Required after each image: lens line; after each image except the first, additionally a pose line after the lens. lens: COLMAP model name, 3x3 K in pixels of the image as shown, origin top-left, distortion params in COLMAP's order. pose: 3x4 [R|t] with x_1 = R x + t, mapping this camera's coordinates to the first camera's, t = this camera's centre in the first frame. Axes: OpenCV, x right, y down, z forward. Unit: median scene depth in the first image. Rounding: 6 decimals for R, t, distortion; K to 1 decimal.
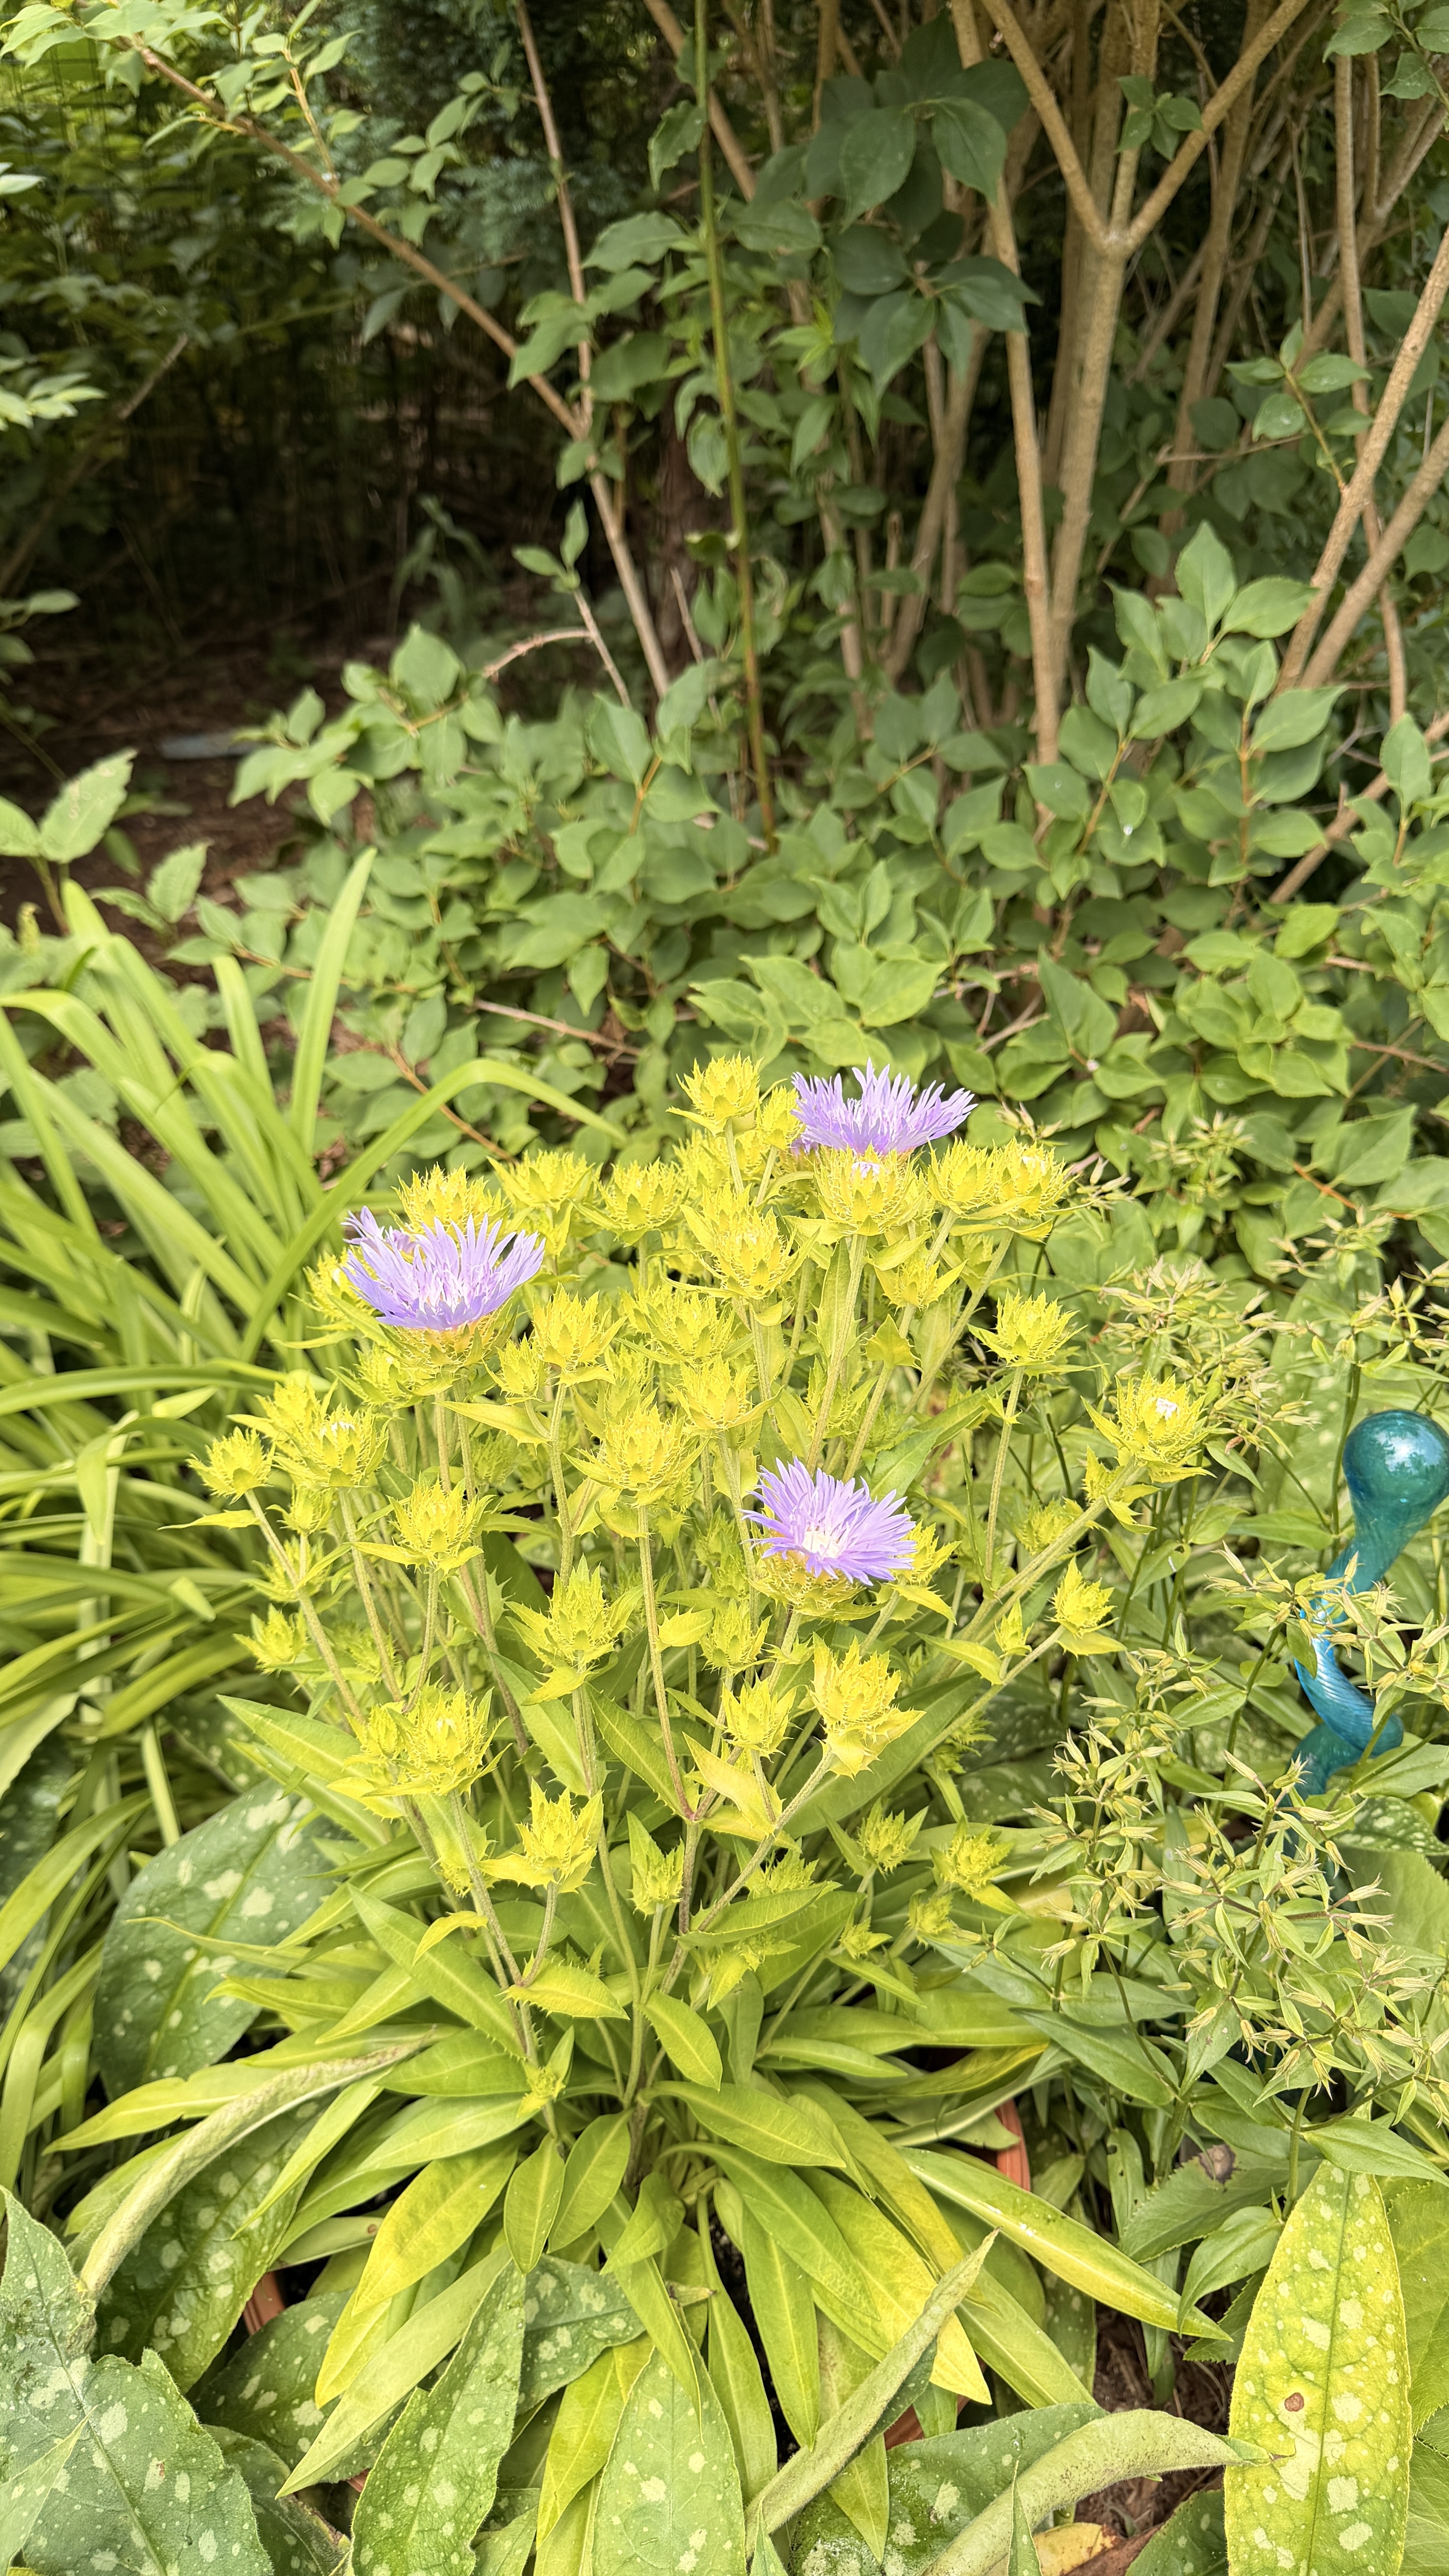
lens RADIAL K [[1777.8, 0, 731.1], [0, 1777.8, 1291.6], [0, 0, 1]] dist [-0.000221, -0.010290]
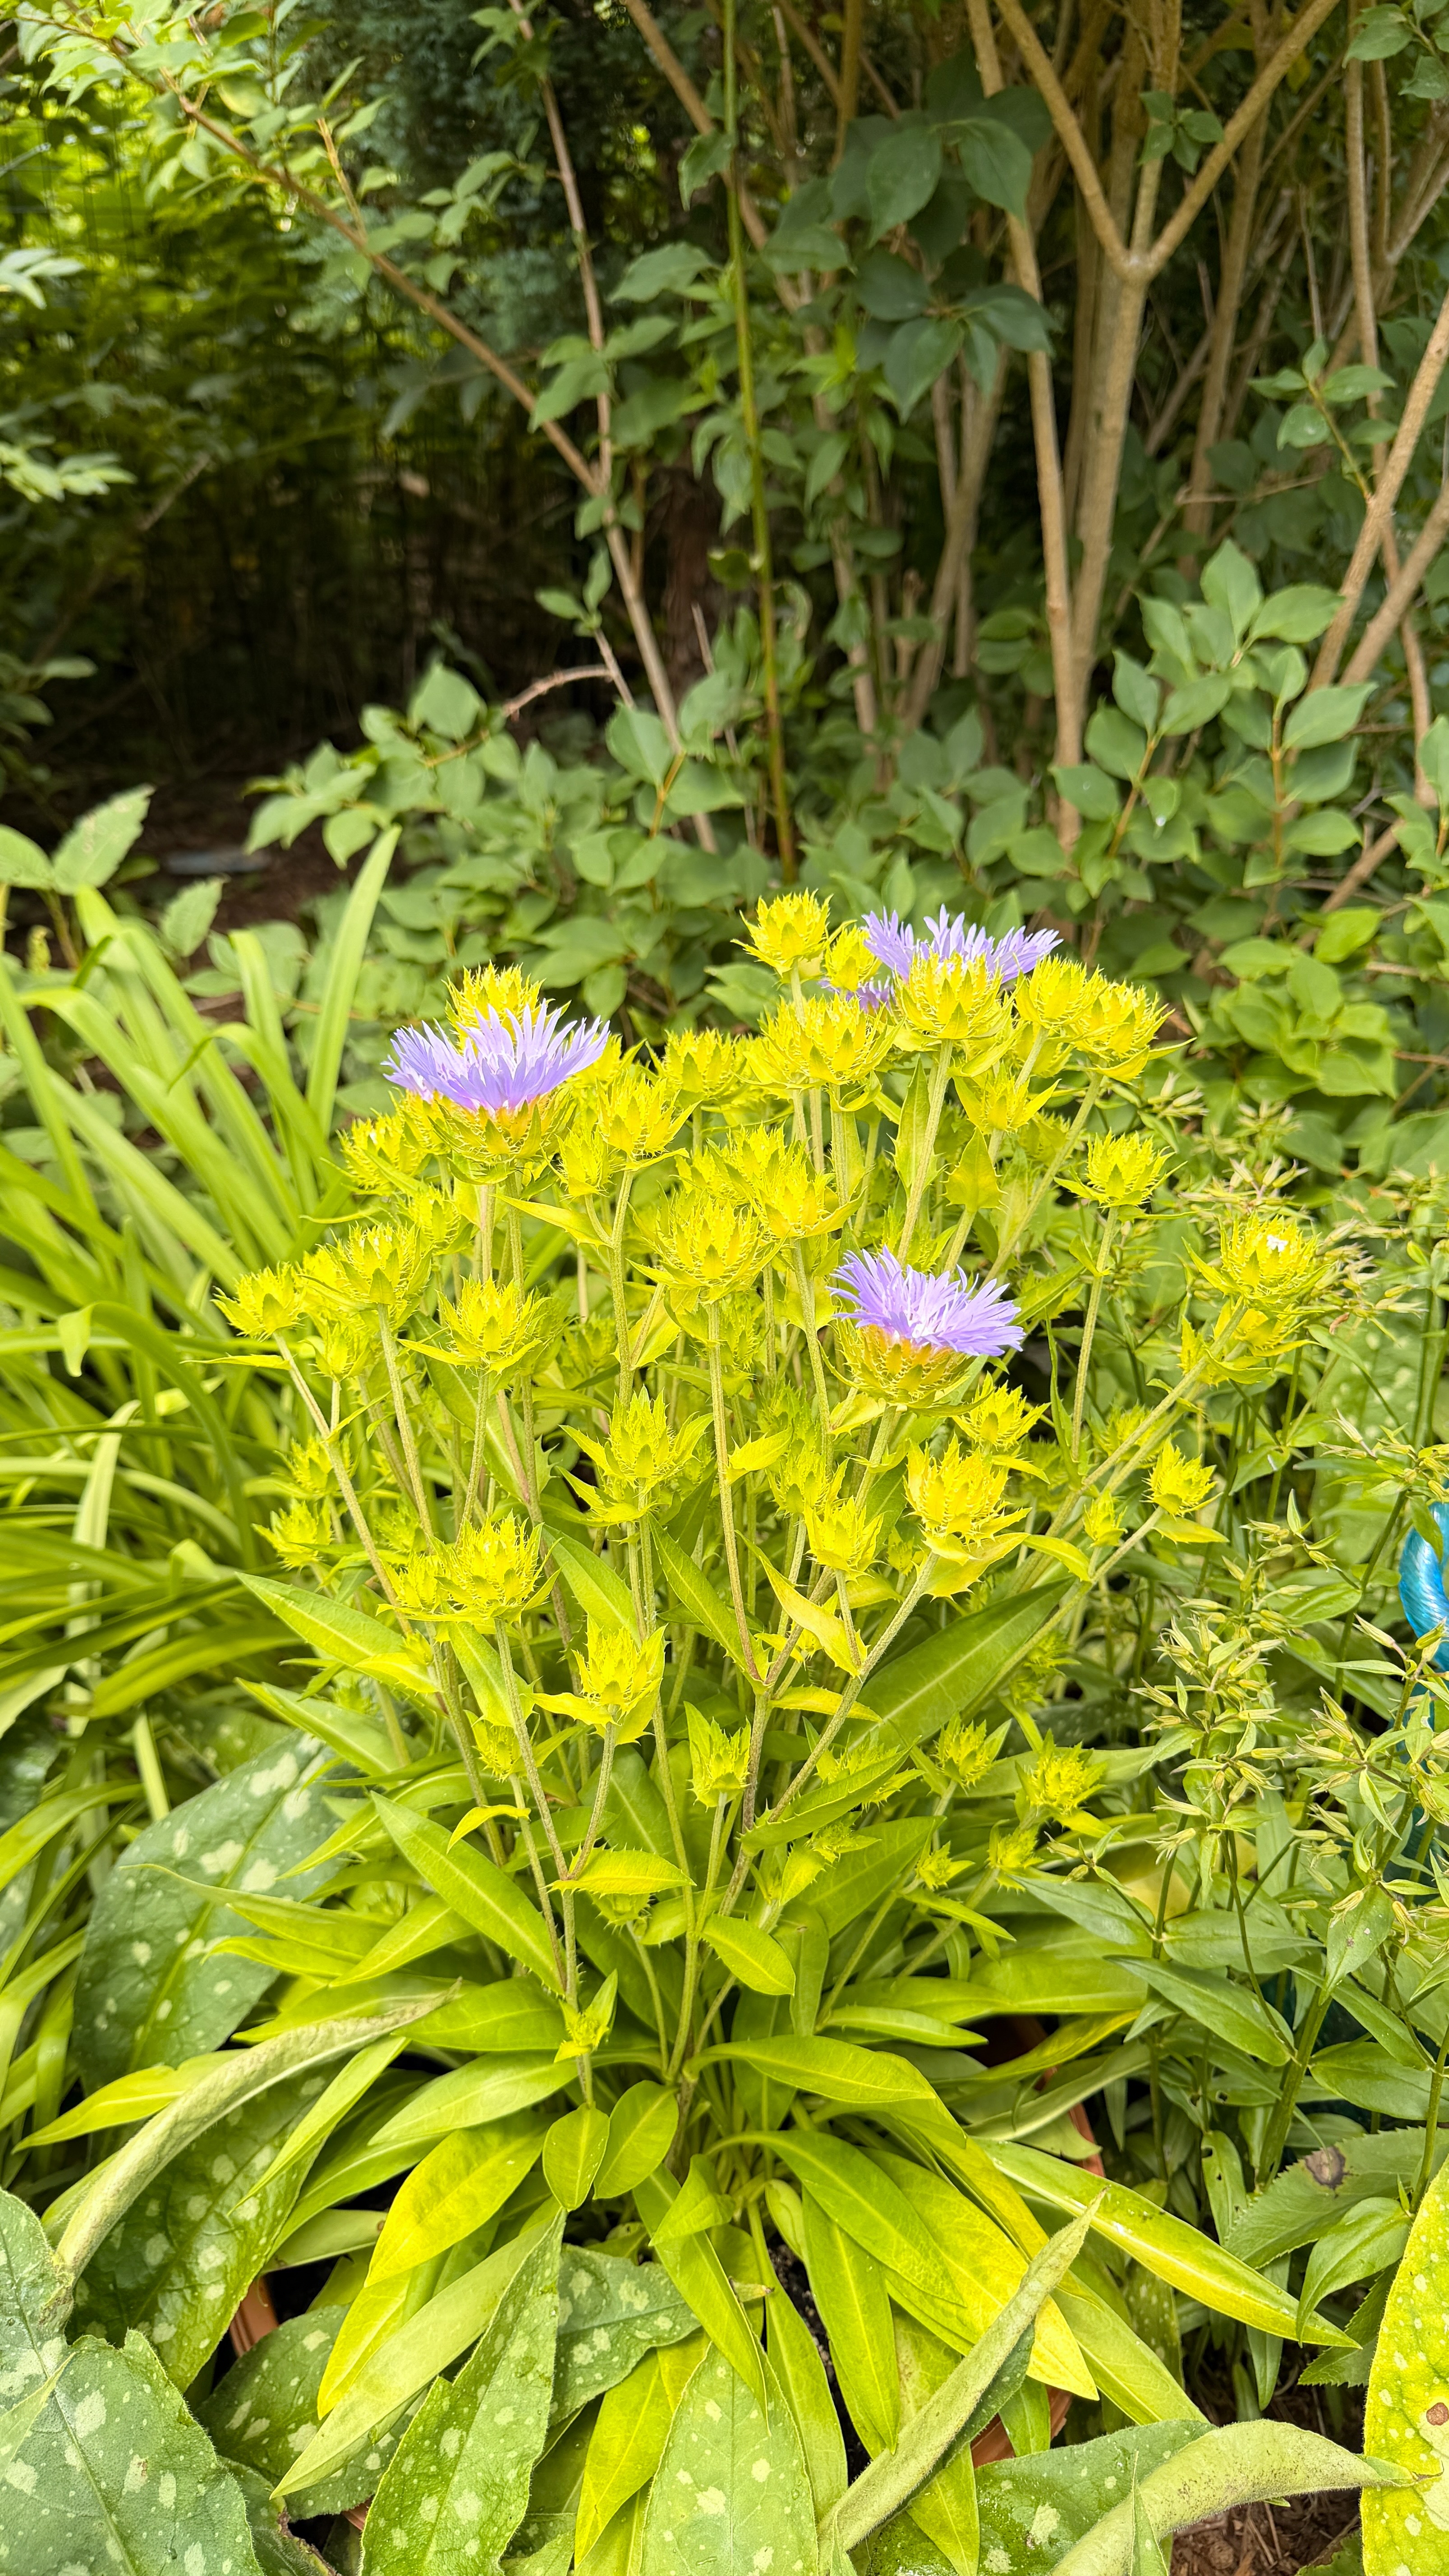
lens RADIAL K [[1787.6, 0, 710.0], [0, 1787.6, 1285.4], [0, 0, 1]] dist [-0.015379, -0.003149]
pose [[0.999984, 0.002335, -0.005086, -0.030779], [-0.002810, 0.995440, -0.095352, 0.127286], [0.004841, 0.095365, 0.995431, 0.062478]]
